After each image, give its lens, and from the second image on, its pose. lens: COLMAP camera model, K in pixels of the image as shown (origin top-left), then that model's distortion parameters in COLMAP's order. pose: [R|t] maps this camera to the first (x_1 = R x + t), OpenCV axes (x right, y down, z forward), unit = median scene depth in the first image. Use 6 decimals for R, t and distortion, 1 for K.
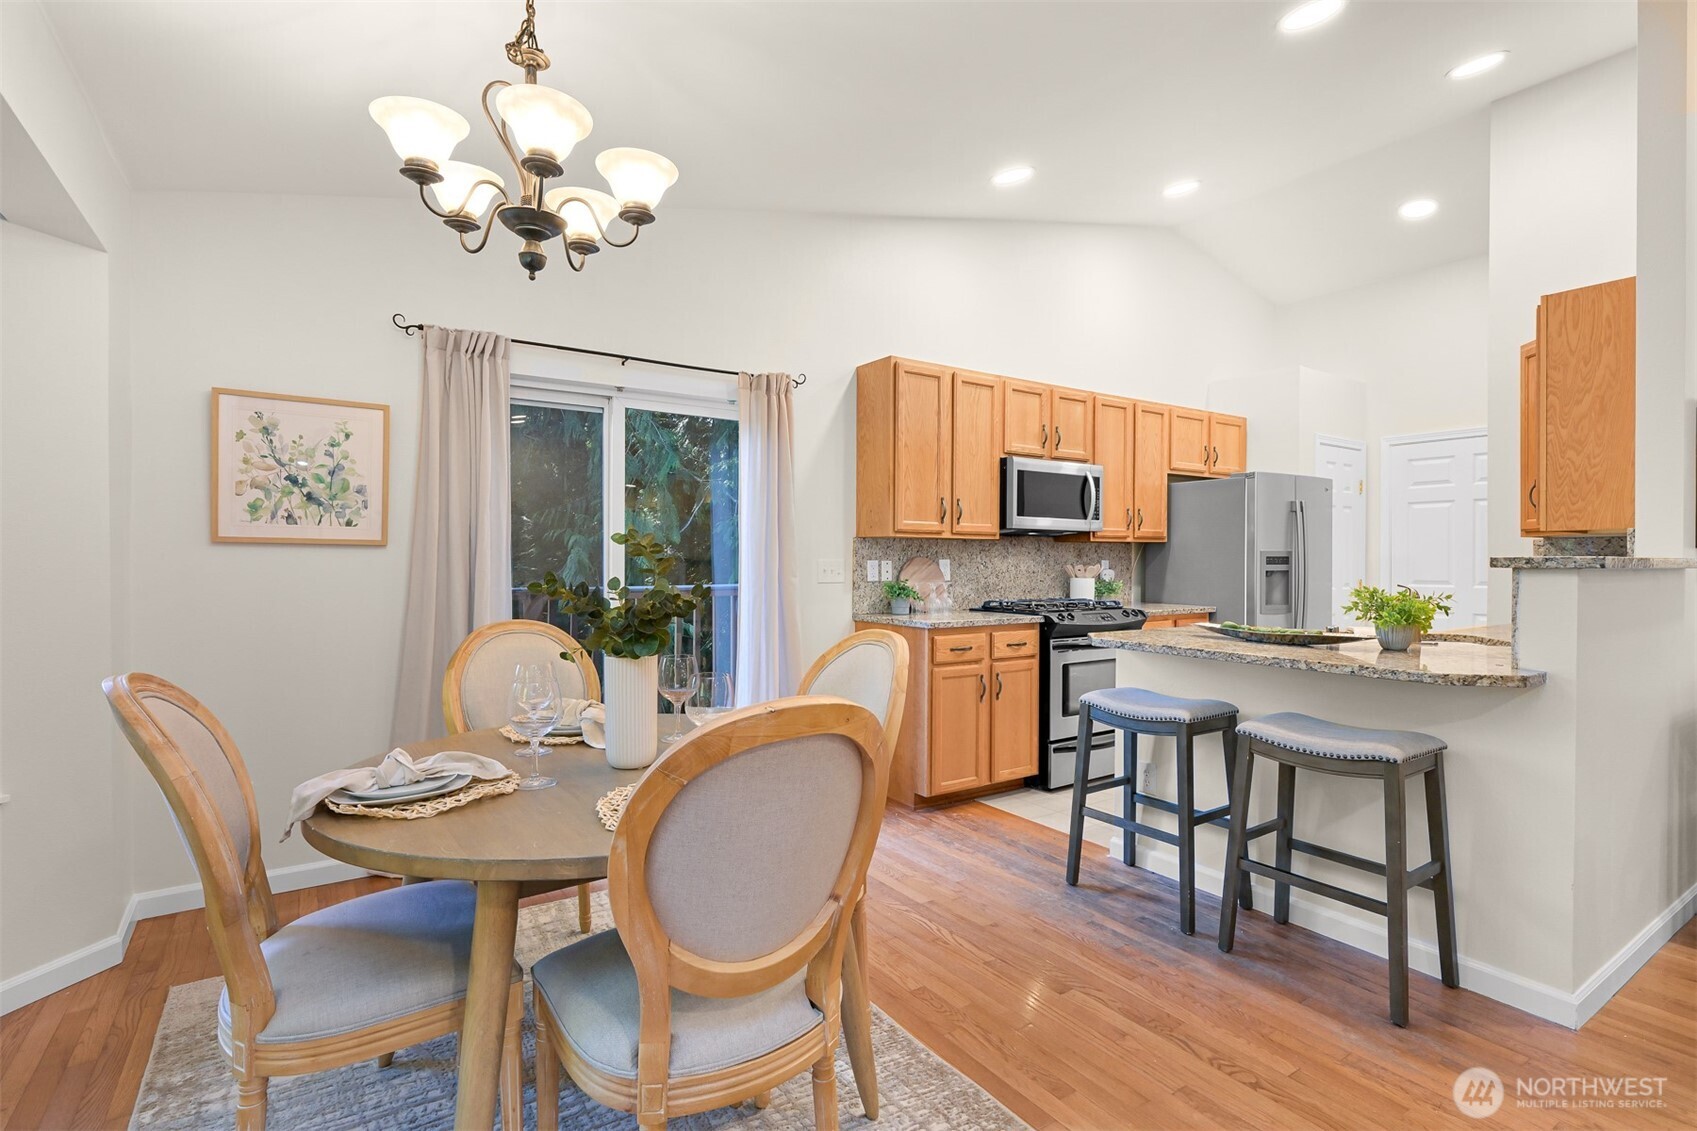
lens RADIAL K [[800.3, 0, 859.3], [0, 800.3, 569.0], [0, 0, 1]] dist [-0.012635, 0.000644]
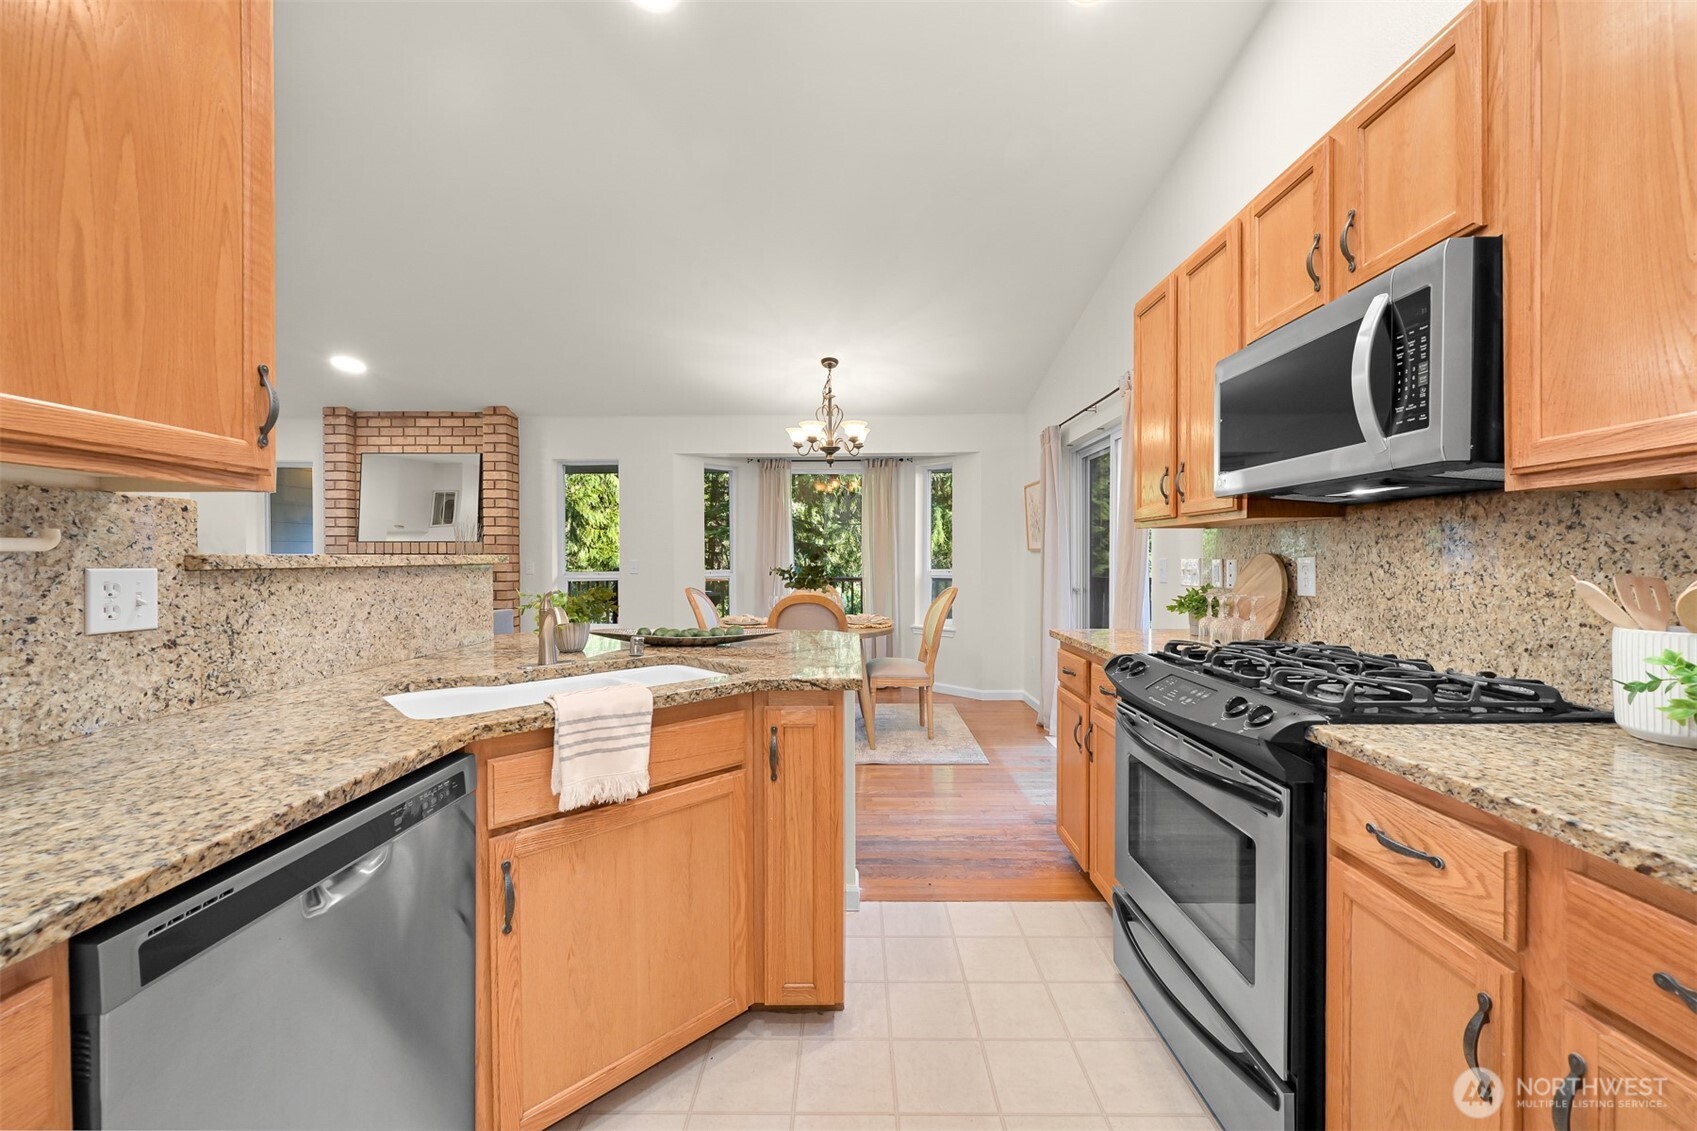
lens RADIAL K [[663.4, 0, 849.9], [0, 663.4, 565.1], [0, 0, 1]] dist [-0.002893, 0.000893]
pose [[-0.566768, 0.006824, -0.823849, 0.750884], [-0.010728, 0.999820, 0.015662, -0.011637], [0.823807, 0.017715, -0.566593, 1.137175]]
